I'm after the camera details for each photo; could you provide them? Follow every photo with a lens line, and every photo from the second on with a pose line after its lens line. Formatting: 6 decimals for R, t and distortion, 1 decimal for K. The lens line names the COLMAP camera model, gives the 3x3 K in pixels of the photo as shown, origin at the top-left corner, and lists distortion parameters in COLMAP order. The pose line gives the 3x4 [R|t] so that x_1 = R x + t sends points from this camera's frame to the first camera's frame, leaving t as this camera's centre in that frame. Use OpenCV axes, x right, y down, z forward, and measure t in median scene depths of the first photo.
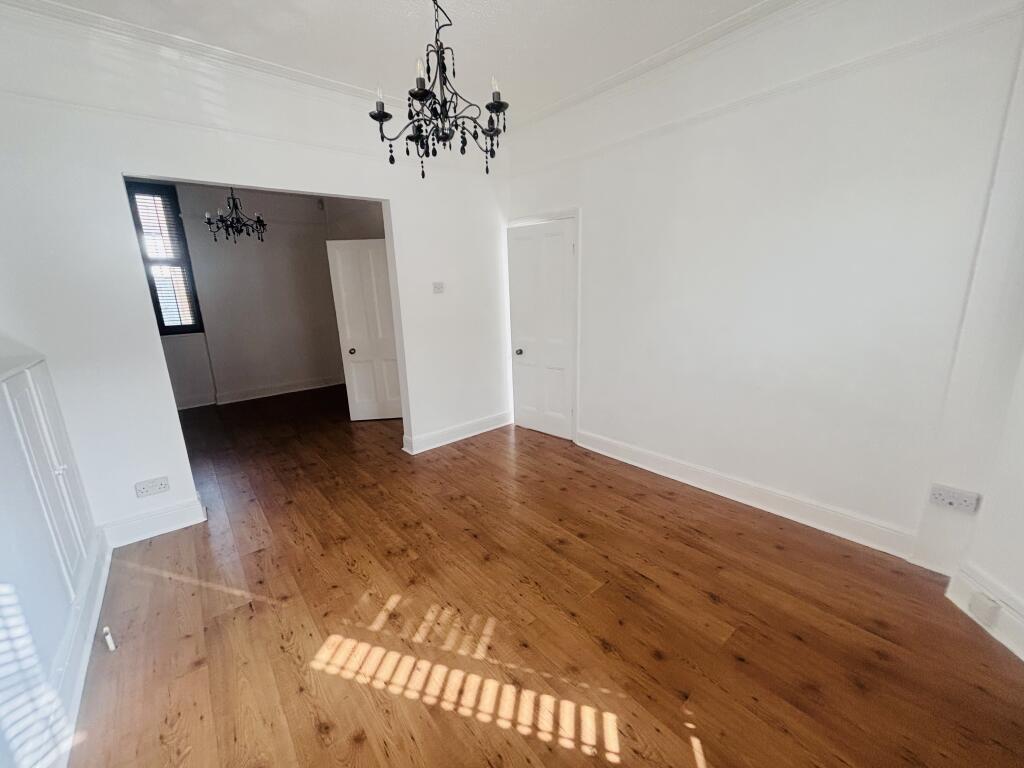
lens RADIAL K [[414.0, 0, 509.9], [0, 414.0, 383.5], [0, 0, 1]] dist [0.010686, -0.000694]
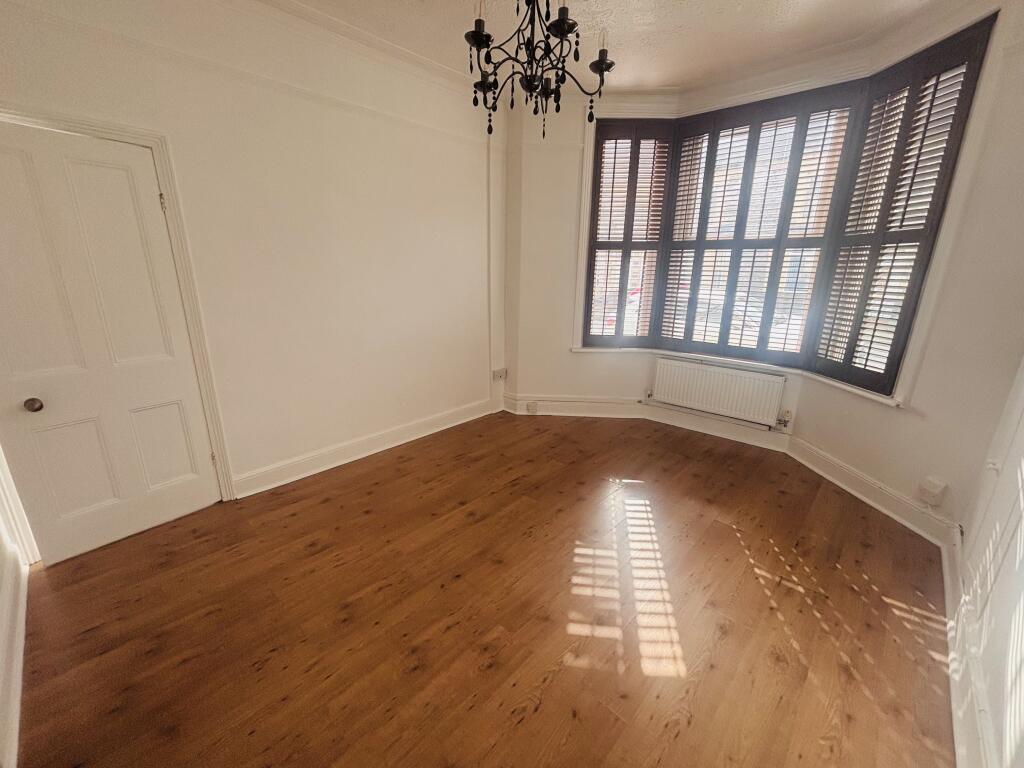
lens RADIAL K [[414.0, 0, 509.9], [0, 414.0, 383.5], [0, 0, 1]] dist [0.010686, -0.000694]
pose [[-0.118193, -0.238126, 0.964016, -0.962354], [0.223865, 0.939438, 0.259502, -0.207362], [-0.967427, 0.246481, -0.057726, 1.051818]]
